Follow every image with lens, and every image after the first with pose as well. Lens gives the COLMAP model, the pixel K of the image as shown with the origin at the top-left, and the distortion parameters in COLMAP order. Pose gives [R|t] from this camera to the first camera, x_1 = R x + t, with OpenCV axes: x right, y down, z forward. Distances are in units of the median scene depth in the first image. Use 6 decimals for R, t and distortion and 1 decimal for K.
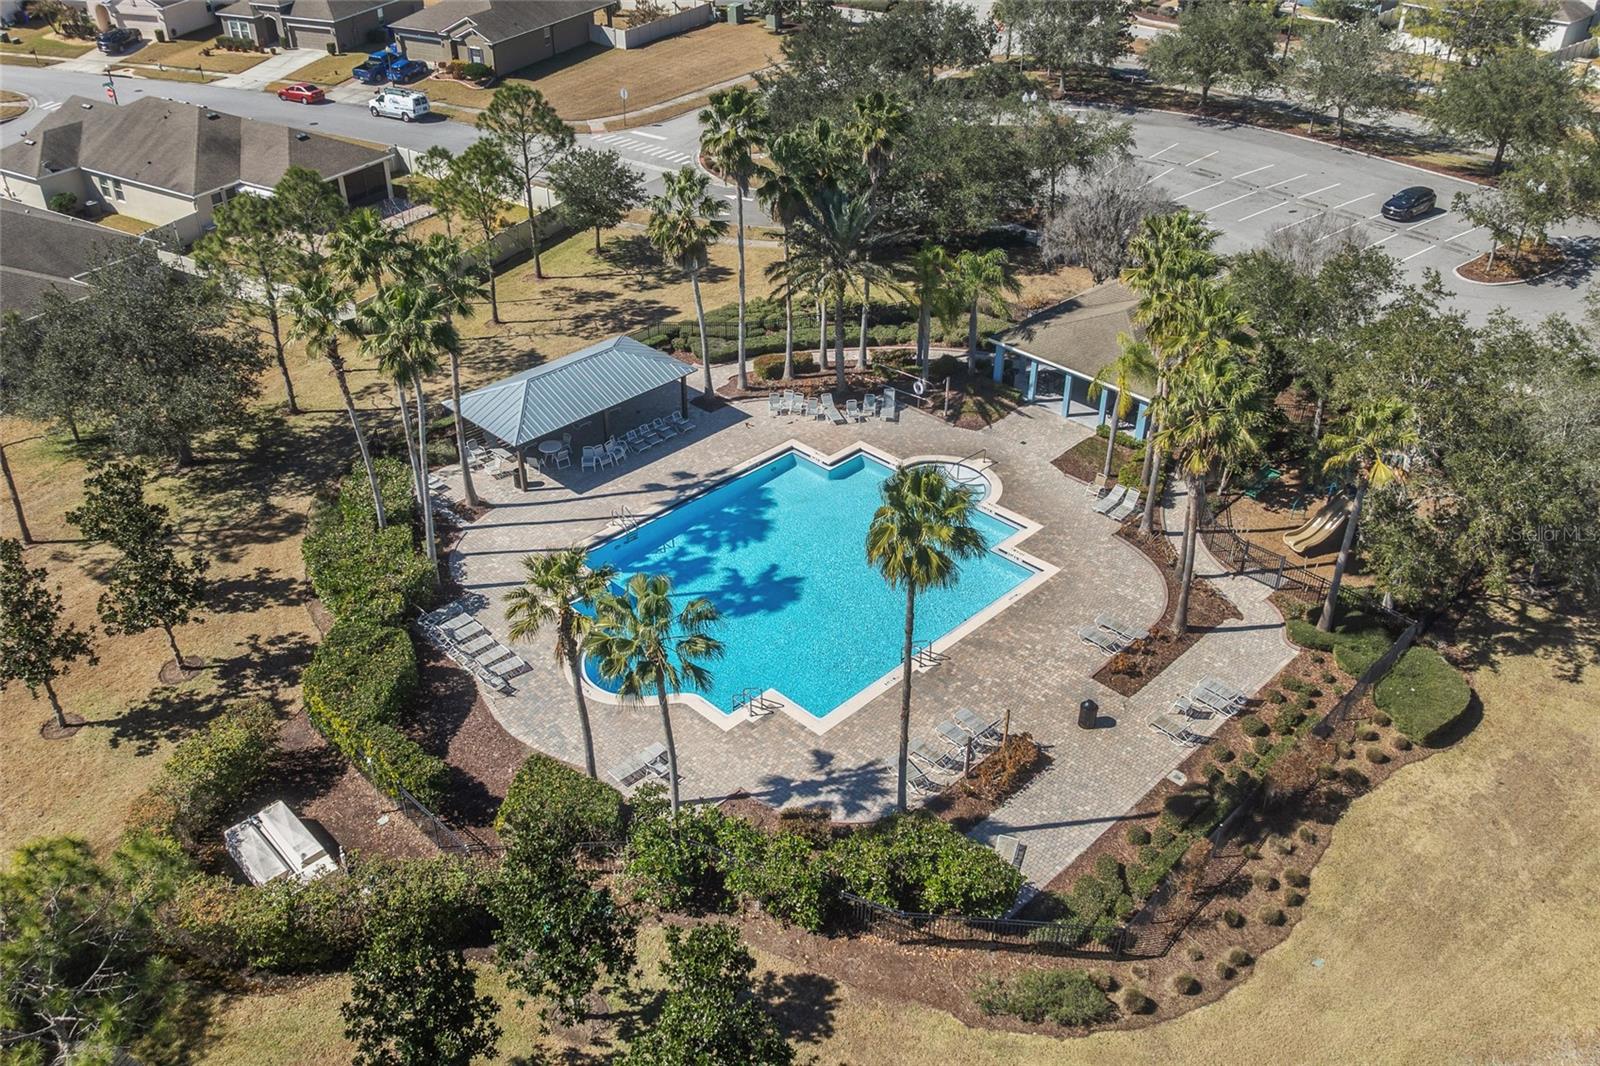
lens RADIAL K [[1340.2, 0, 796.1], [0, 1340.2, 534.7], [0, 0, 1]] dist [-0.011661, -0.017147]
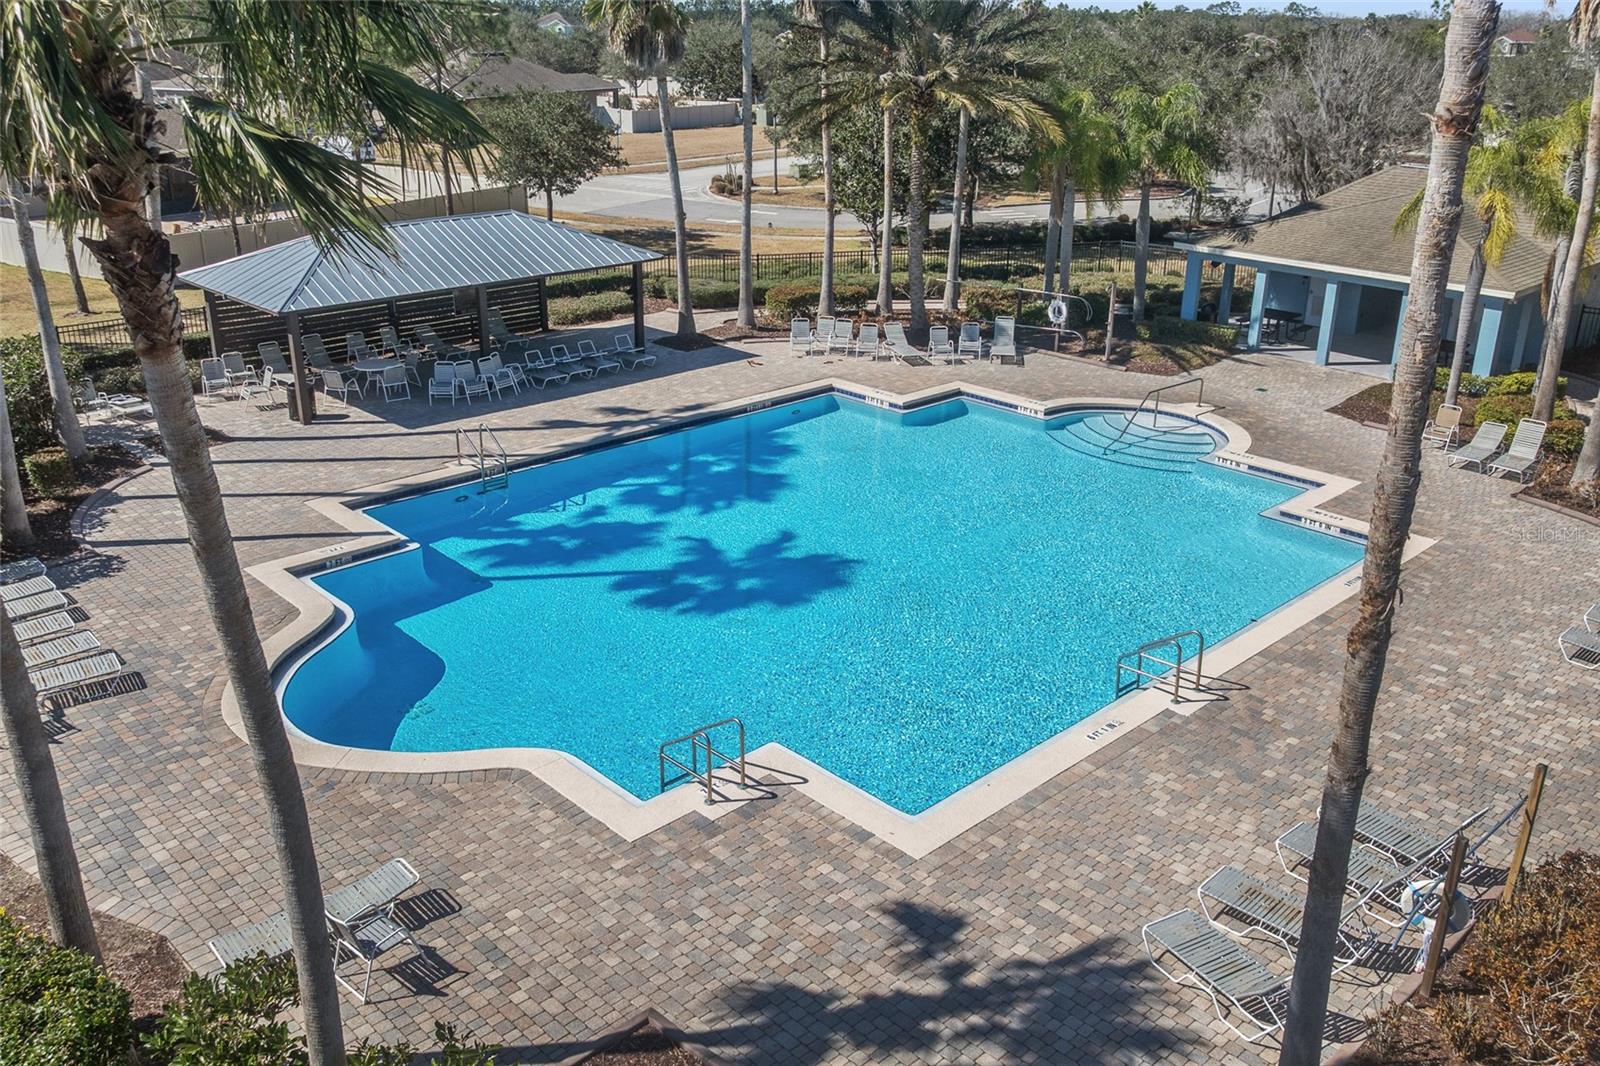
lens RADIAL K [[1340.2, 0, 793.3], [0, 1340.2, 531.7], [0, 0, 1]] dist [-0.011661, -0.017147]
pose [[0.999560, 0.016516, -0.024621, -0.004438], [-0.021194, 0.978769, -0.203868, 0.115917], [0.020732, 0.204300, 0.978689, 0.555381]]
